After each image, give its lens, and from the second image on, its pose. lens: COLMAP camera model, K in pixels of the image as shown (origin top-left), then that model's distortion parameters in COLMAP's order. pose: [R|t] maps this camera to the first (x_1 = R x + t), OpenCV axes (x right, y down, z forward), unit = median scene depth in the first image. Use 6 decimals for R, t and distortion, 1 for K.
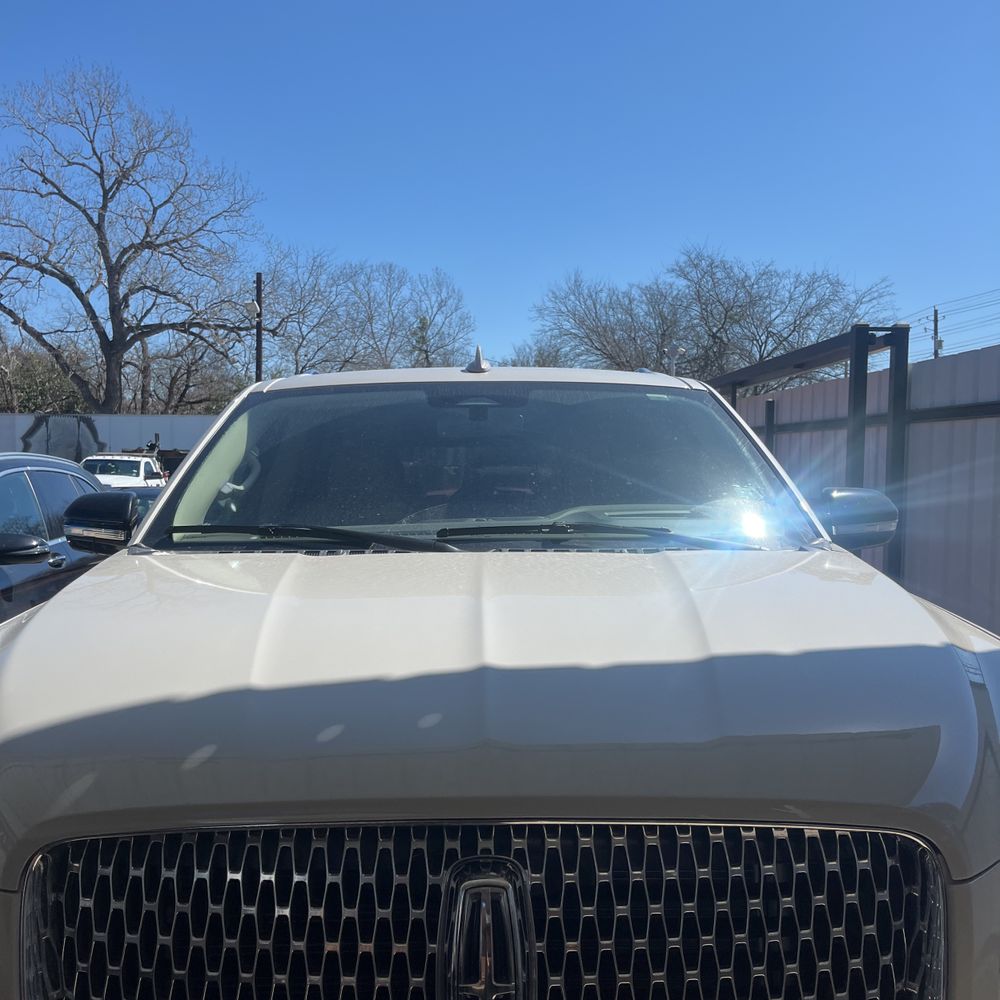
lens RADIAL K [[1010.7, 0, 506.0], [0, 1010.7, 494.9], [0, 0, 1]] dist [0.043535, -0.051205]
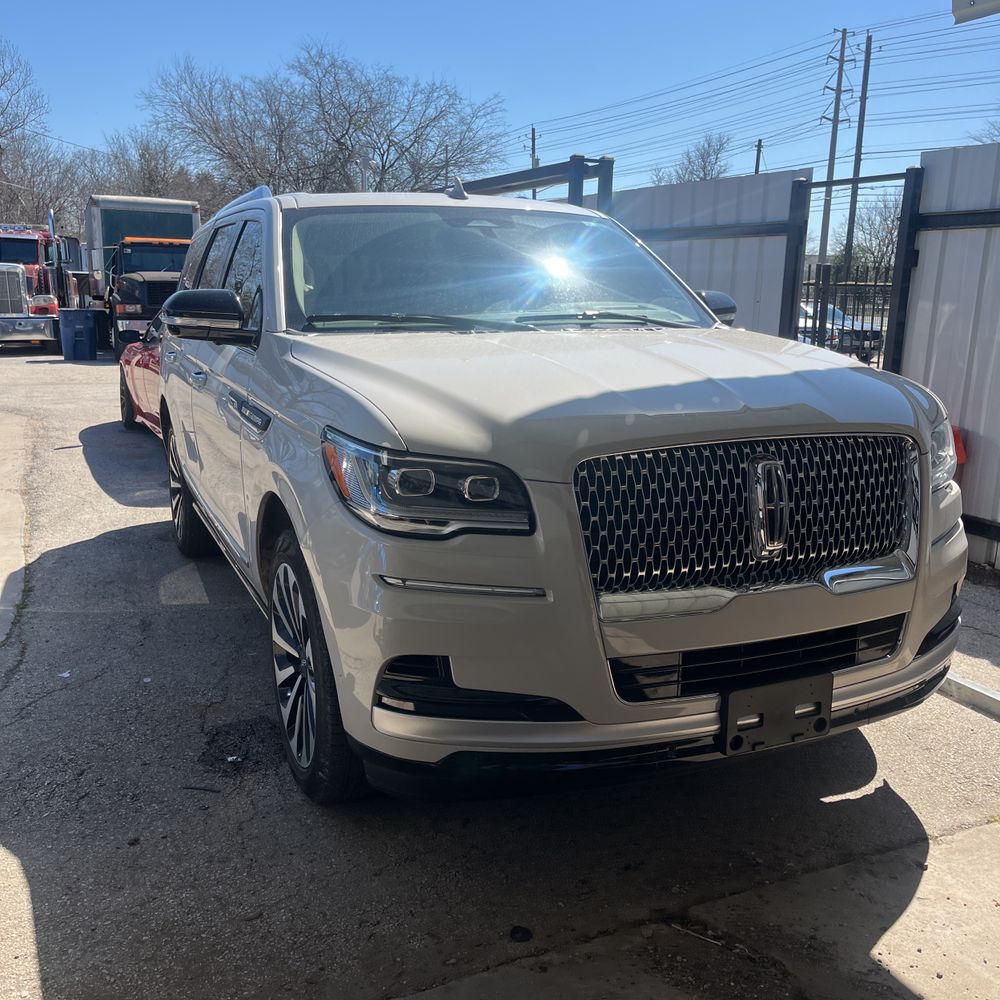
lens RADIAL K [[1010.7, 0, 506.0], [0, 1010.7, 494.9], [0, 0, 1]] dist [0.043535, -0.051205]
pose [[0.922999, -0.068687, 0.378622, -0.109158], [-0.001999, 0.983071, 0.183215, 0.003341], [-0.384797, -0.169864, 0.907236, -0.063079]]
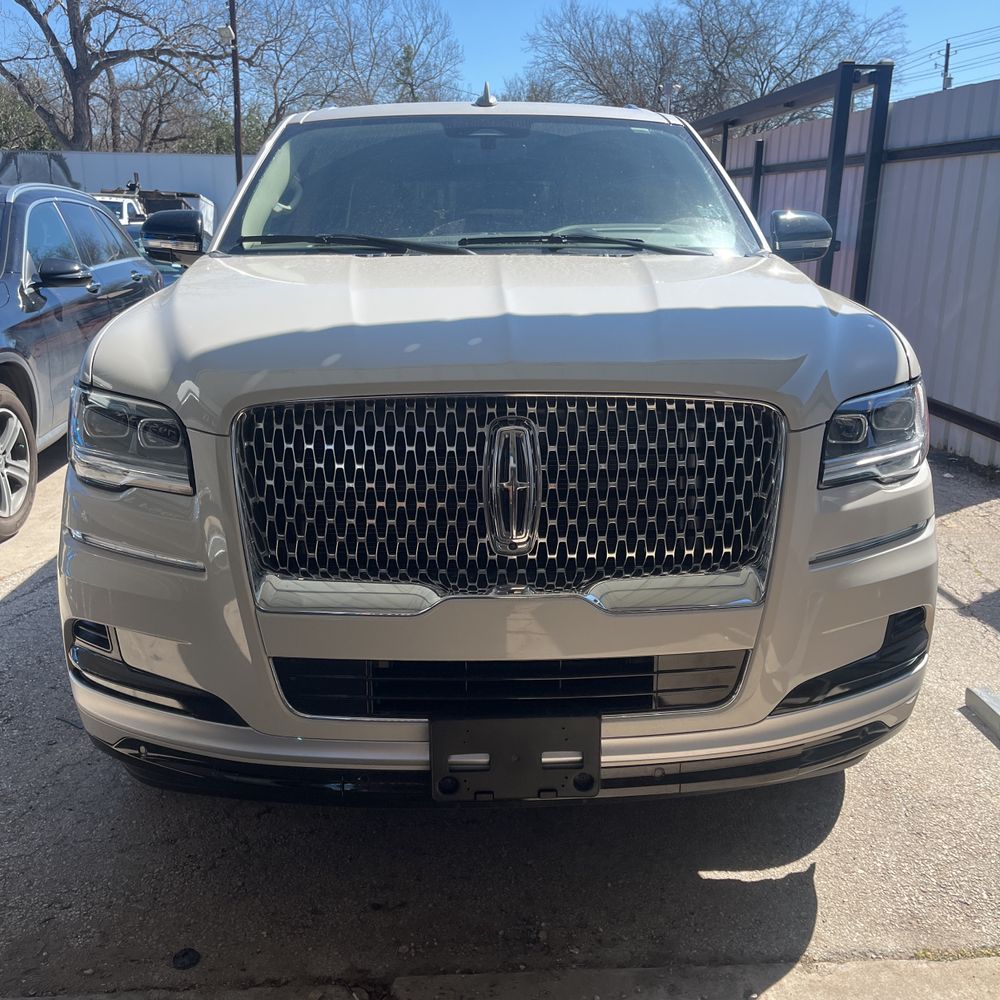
lens RADIAL K [[1009.4, 0, 517.1], [0, 1009.4, 486.8], [0, 0, 1]] dist [0.038452, -0.037023]
pose [[0.999768, 0.001135, 0.021526, -0.003683], [-0.006123, 0.972435, 0.233095, 0.006741], [-0.020668, -0.233173, 0.972216, -0.049681]]
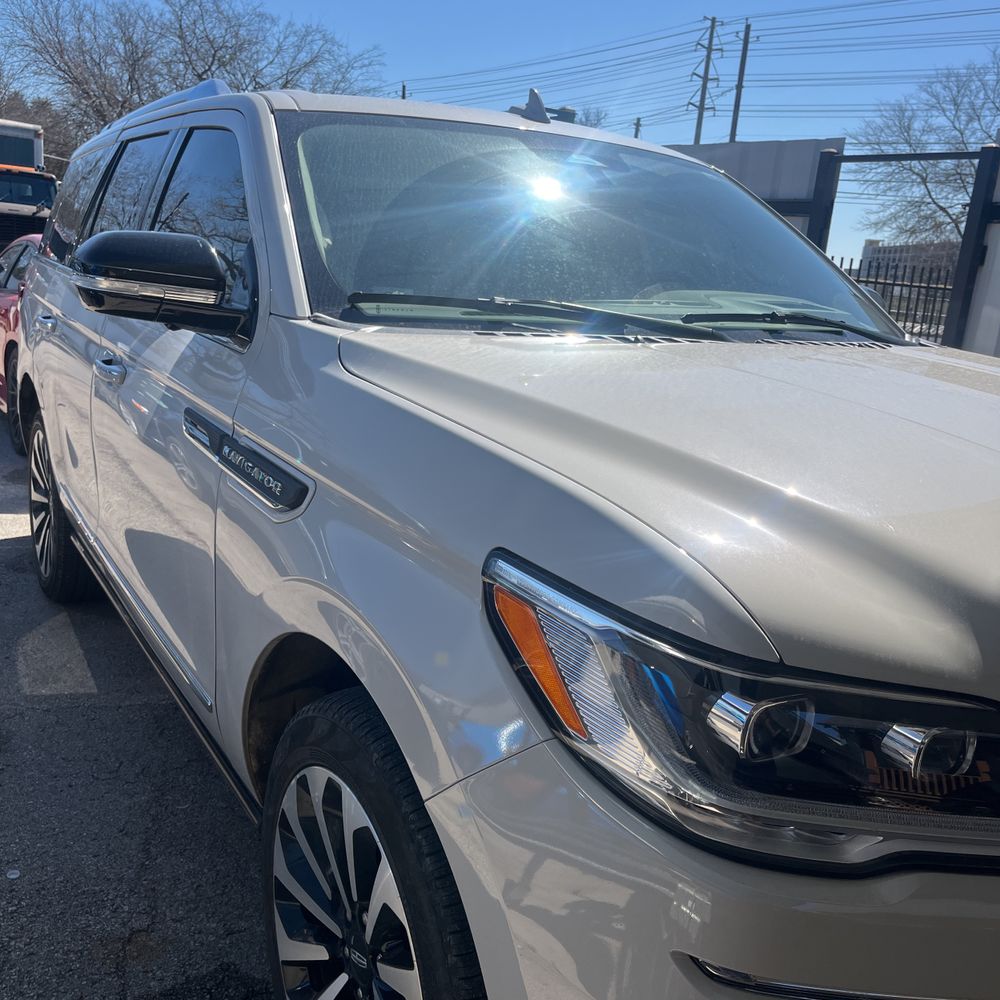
lens RADIAL K [[999.0, 0, 501.4], [0, 999.0, 474.6], [0, 0, 1]] dist [0.020853, 0.005049]
pose [[0.856691, -0.040811, 0.514214, -0.111551], [-0.069986, 0.978451, 0.194254, 0.002143], [-0.511061, -0.202404, 0.835374, 0.051527]]
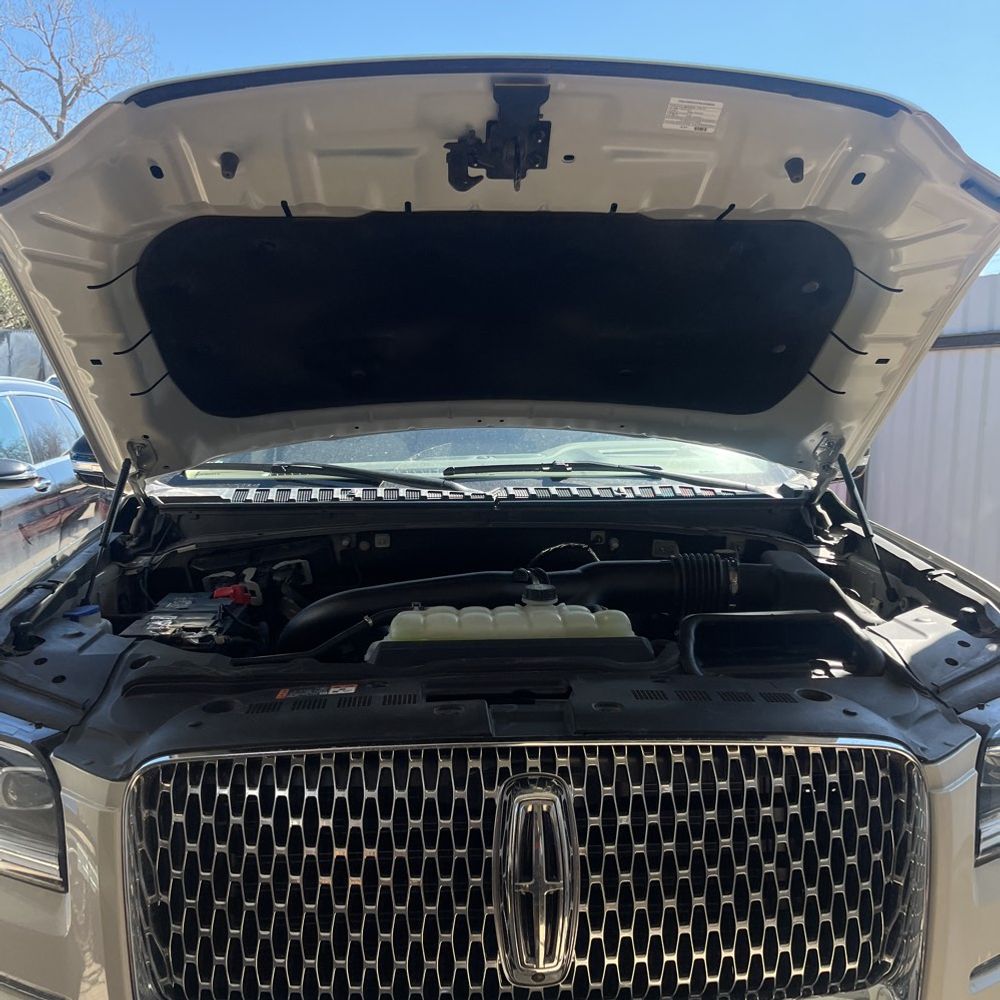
lens RADIAL K [[1009.4, 0, 517.1], [0, 1009.4, 486.8], [0, 0, 1]] dist [0.038452, -0.037023]
pose [[0.999014, 0.000471, 0.044395, -0.007150], [-0.003763, 0.997244, 0.074094, -0.003842], [-0.044237, -0.074188, 0.996263, -0.008327]]
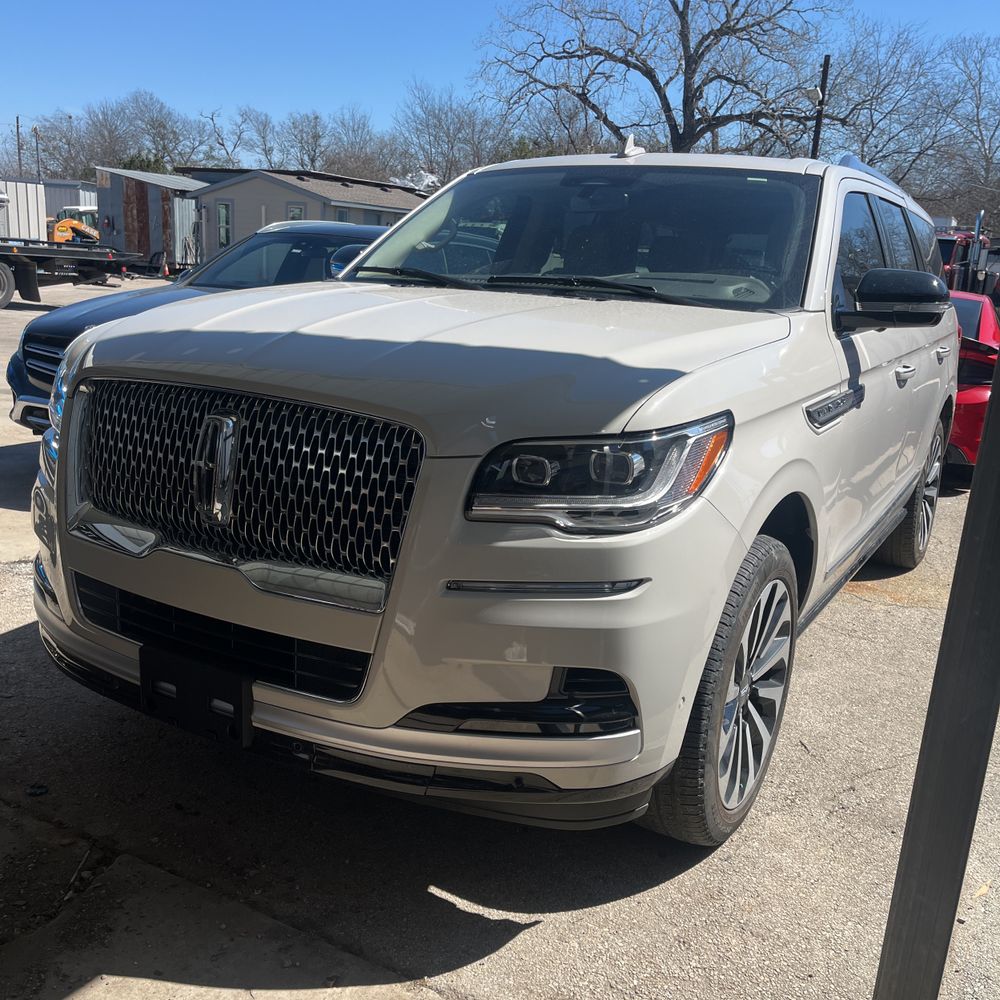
lens RADIAL K [[1010.7, 0, 506.0], [0, 1010.7, 494.9], [0, 0, 1]] dist [0.043535, -0.051205]
pose [[0.853252, 0.164797, -0.494776, 0.114128], [-0.067343, 0.975632, 0.208823, 0.005823], [0.517132, -0.144859, 0.843558, -0.031995]]
